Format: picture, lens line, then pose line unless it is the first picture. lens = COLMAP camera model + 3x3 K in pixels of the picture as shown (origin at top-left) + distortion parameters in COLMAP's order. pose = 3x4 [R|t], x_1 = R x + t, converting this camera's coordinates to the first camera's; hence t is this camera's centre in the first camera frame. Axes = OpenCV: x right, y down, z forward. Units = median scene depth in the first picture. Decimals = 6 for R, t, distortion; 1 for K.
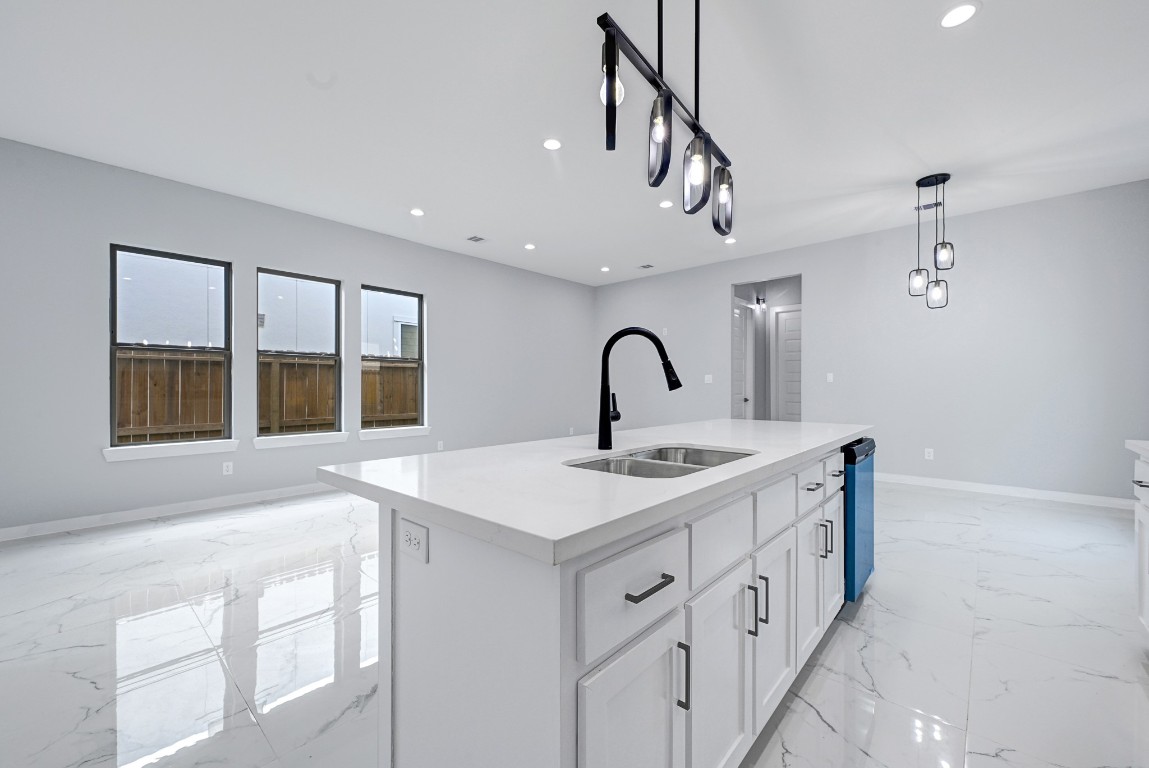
lens RADIAL K [[460.9, 0, 567.9], [0, 460.9, 382.7], [0, 0, 1]] dist [-0.000839, -0.000074]
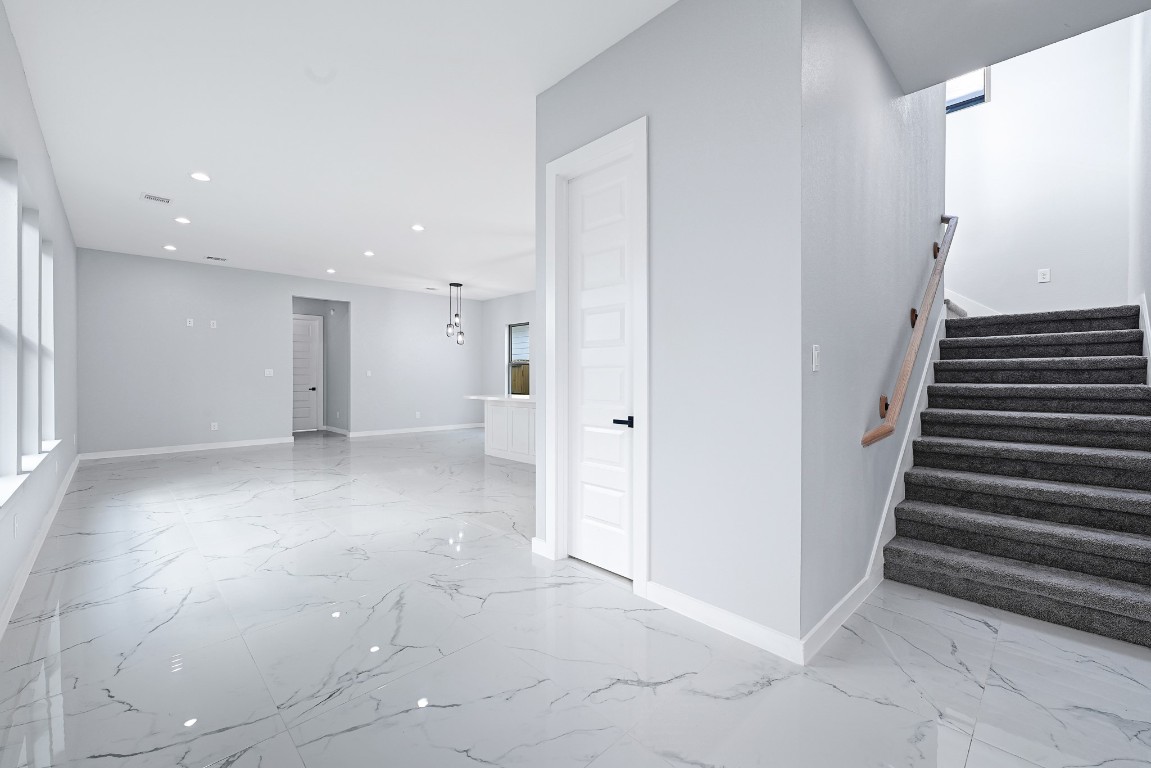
lens RADIAL K [[461.7, 0, 568.9], [0, 461.7, 382.7], [0, 0, 1]] dist [-0.000839, -0.000074]
pose [[0.063555, -0.013490, 0.997887, -3.106623], [-0.005046, 0.999892, 0.013839, -0.010284], [-0.997966, -0.005914, 0.063480, 0.716047]]
